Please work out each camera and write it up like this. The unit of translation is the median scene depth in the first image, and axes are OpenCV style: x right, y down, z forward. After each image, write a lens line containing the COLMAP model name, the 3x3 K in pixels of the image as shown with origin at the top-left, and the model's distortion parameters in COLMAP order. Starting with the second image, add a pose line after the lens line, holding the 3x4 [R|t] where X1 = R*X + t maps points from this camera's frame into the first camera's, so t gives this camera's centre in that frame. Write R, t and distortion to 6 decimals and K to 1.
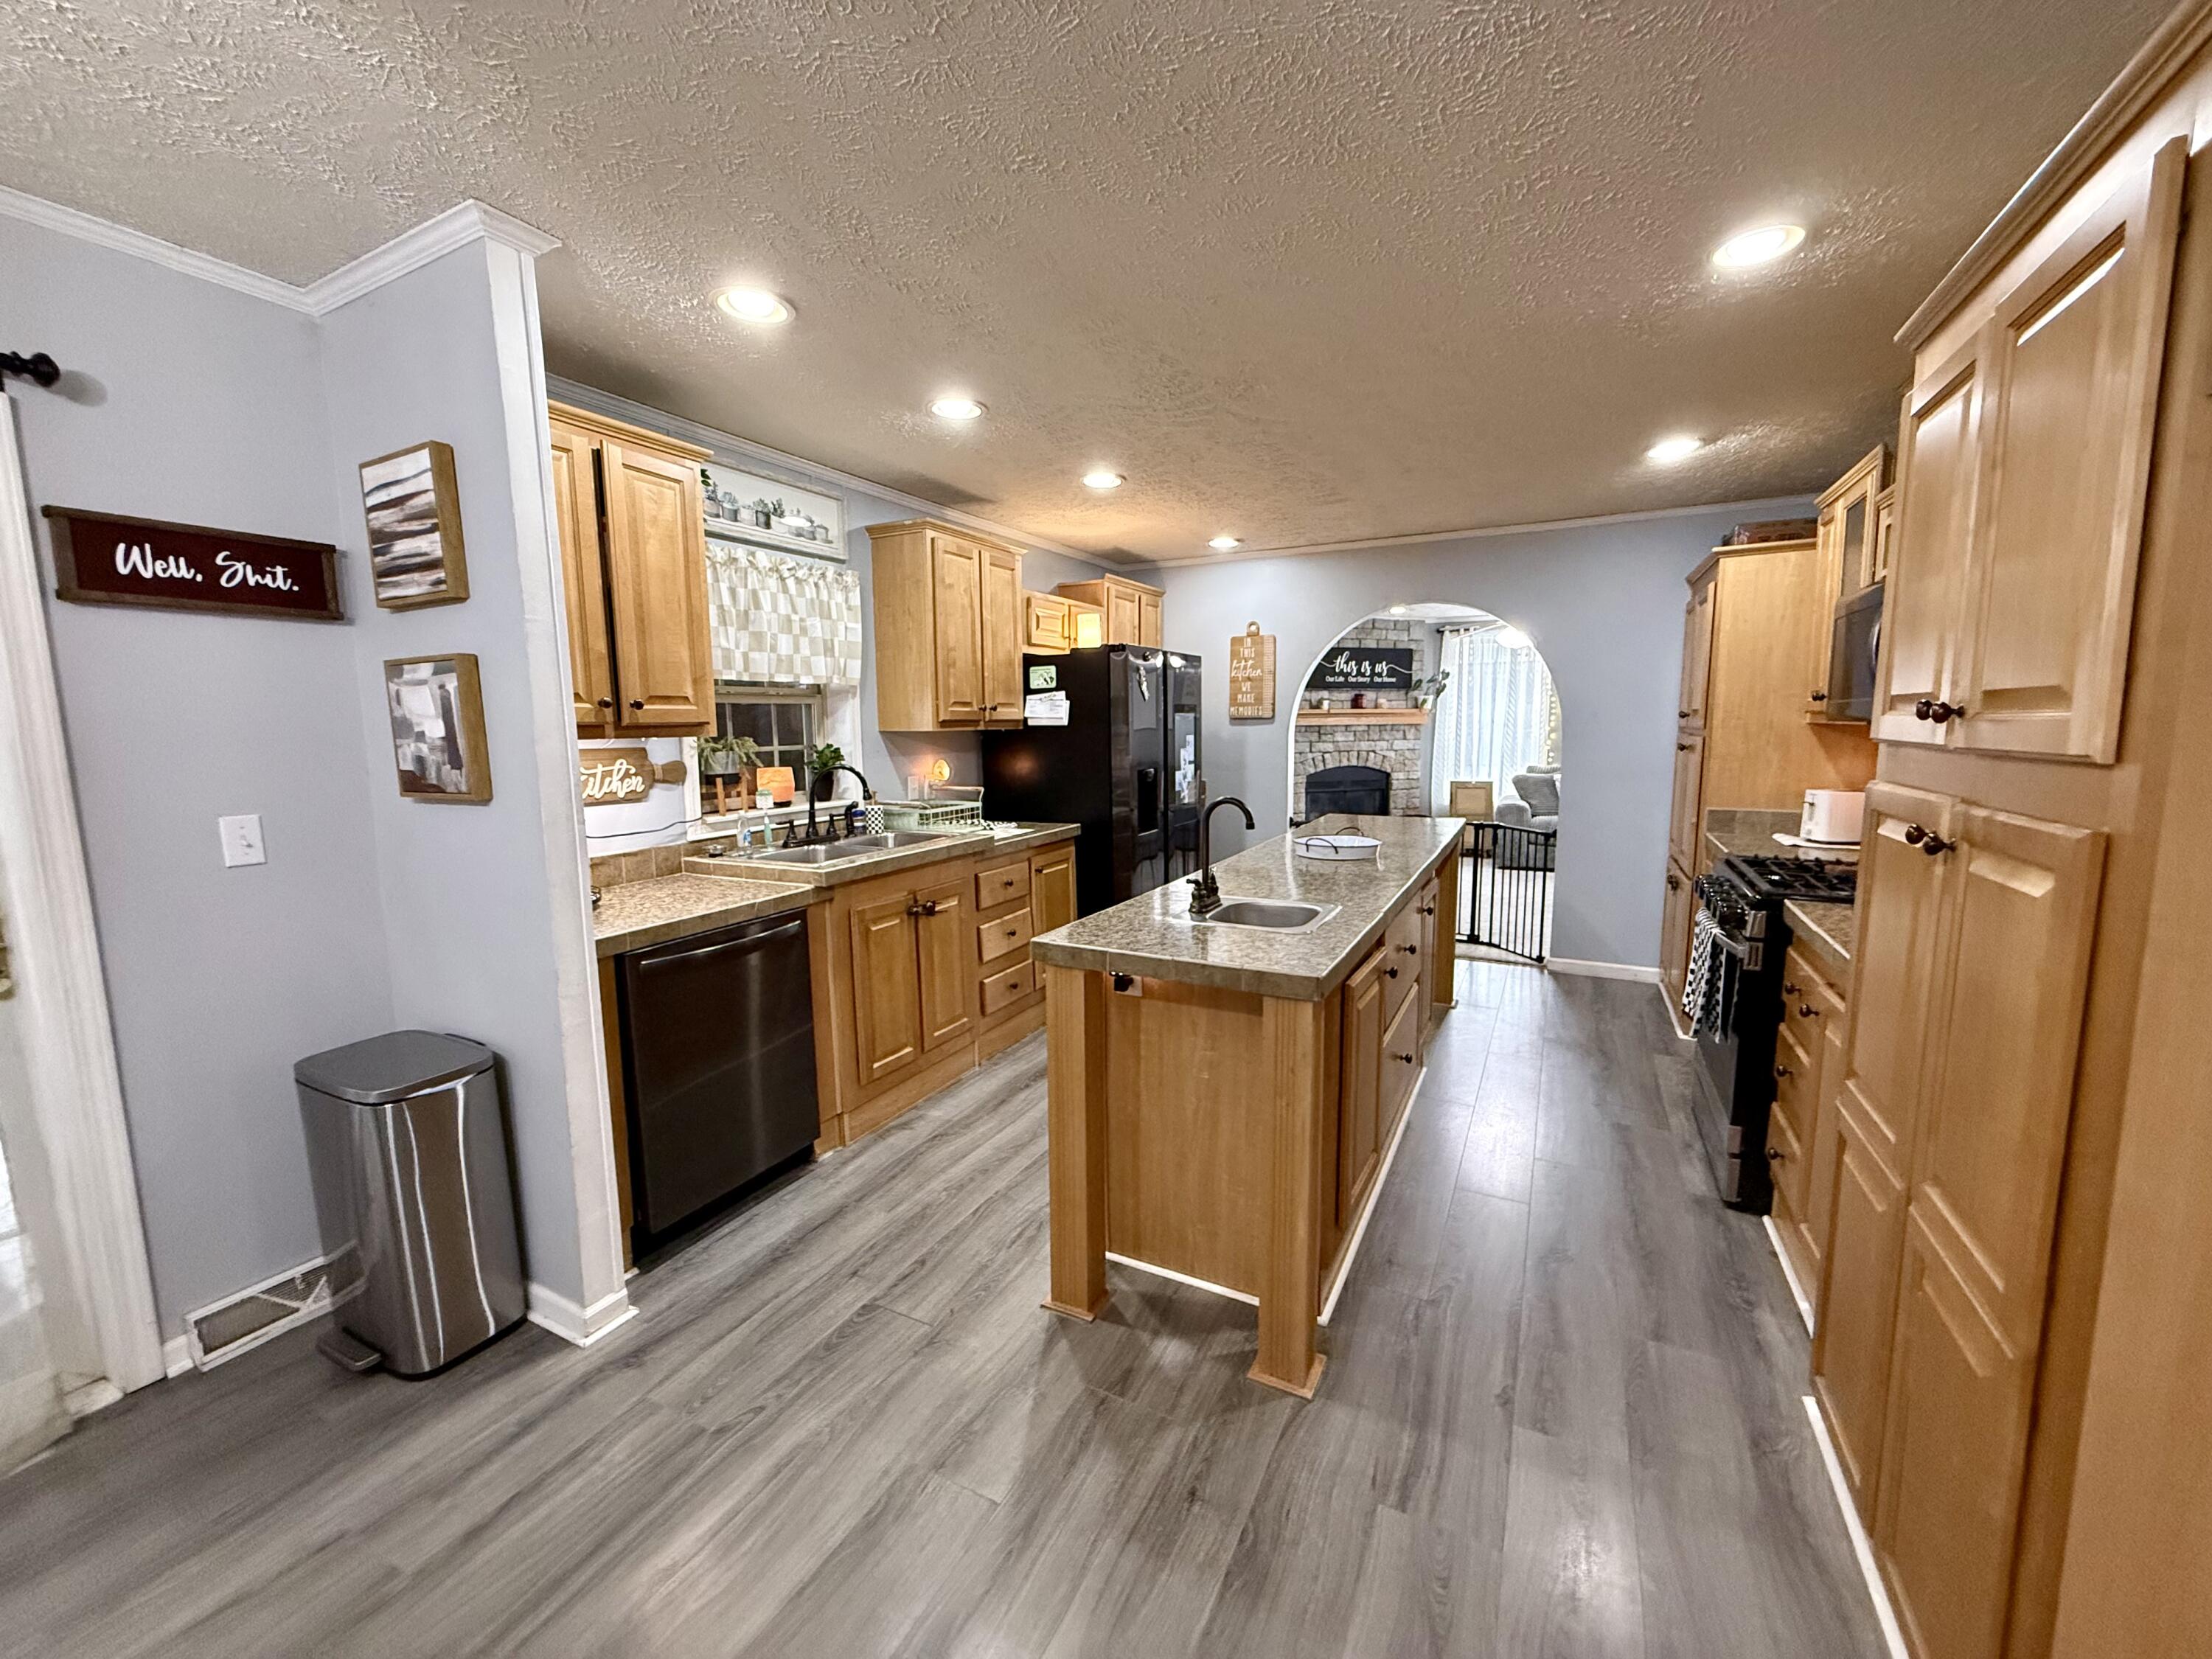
lens RADIAL K [[880.1, 0, 1102.6], [0, 880.1, 832.7], [0, 0, 1]] dist [0.001305, 0.000116]
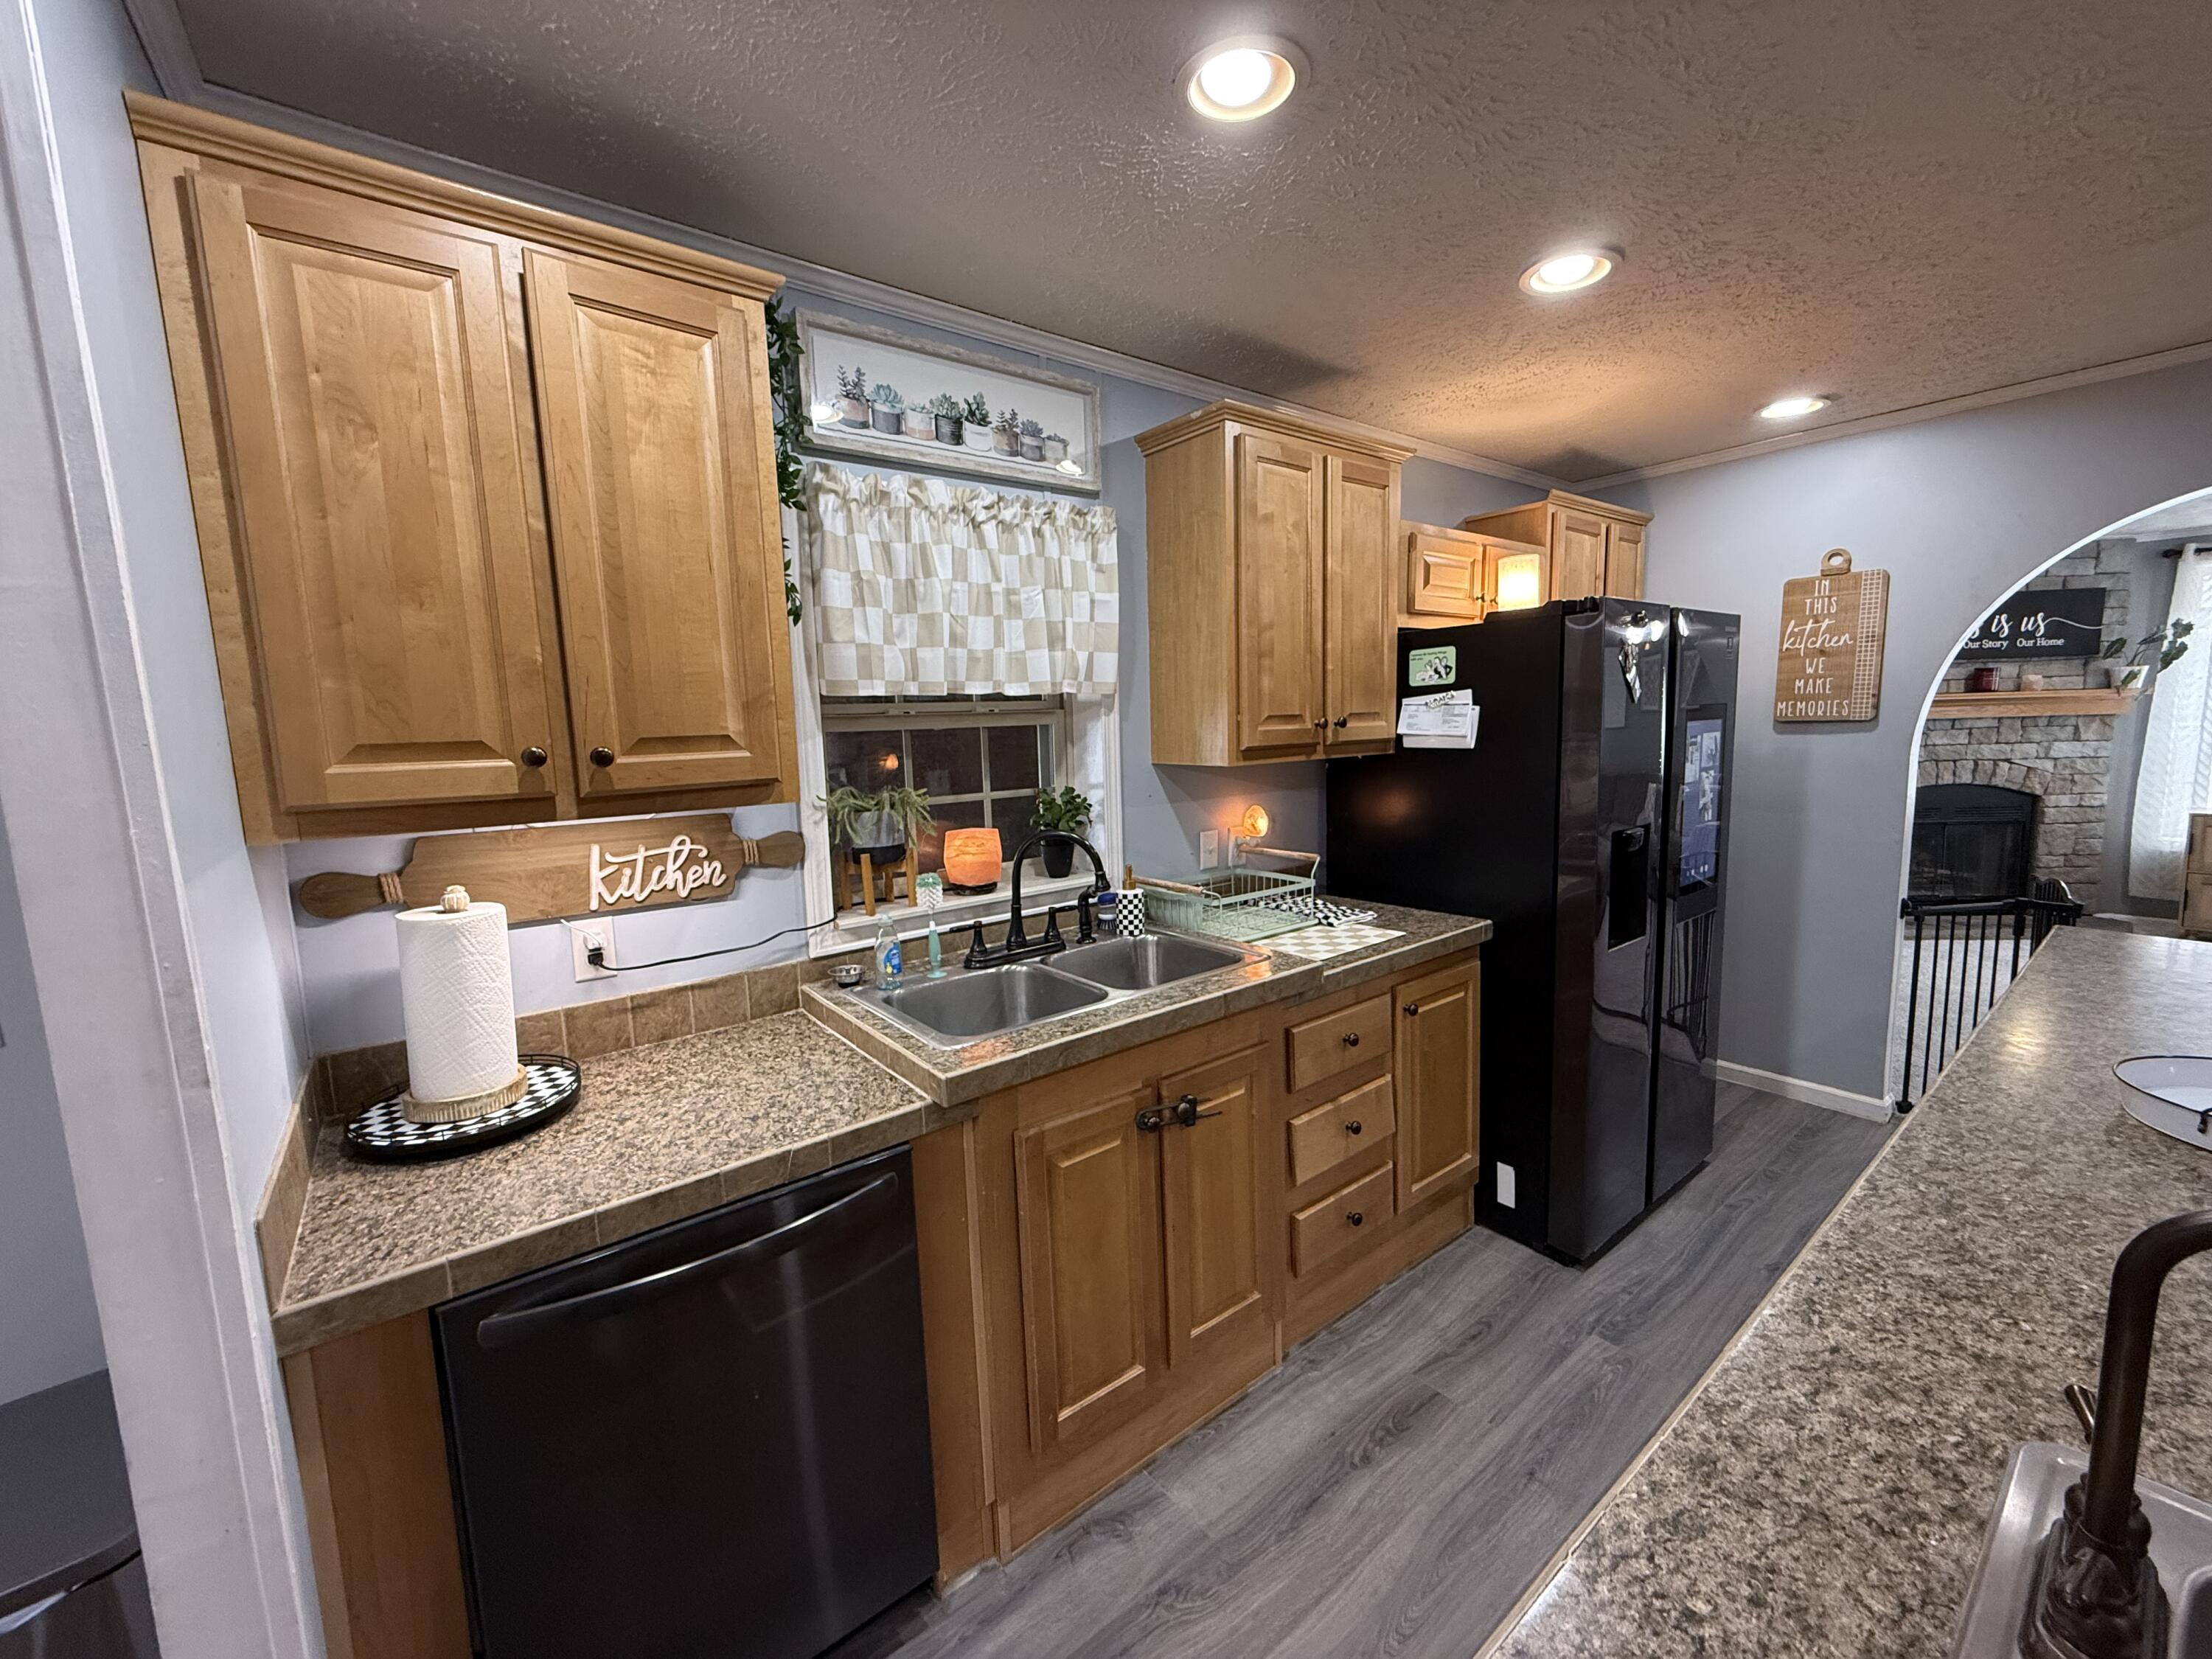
lens RADIAL K [[880.1, 0, 1102.6], [0, 880.1, 832.7], [0, 0, 1]] dist [0.001305, 0.000116]
pose [[0.908716, 0.035104, -0.415936, -0.022522], [-0.031201, 0.999382, 0.016179, -0.079482], [0.416247, -0.001724, 0.909250, 0.433431]]
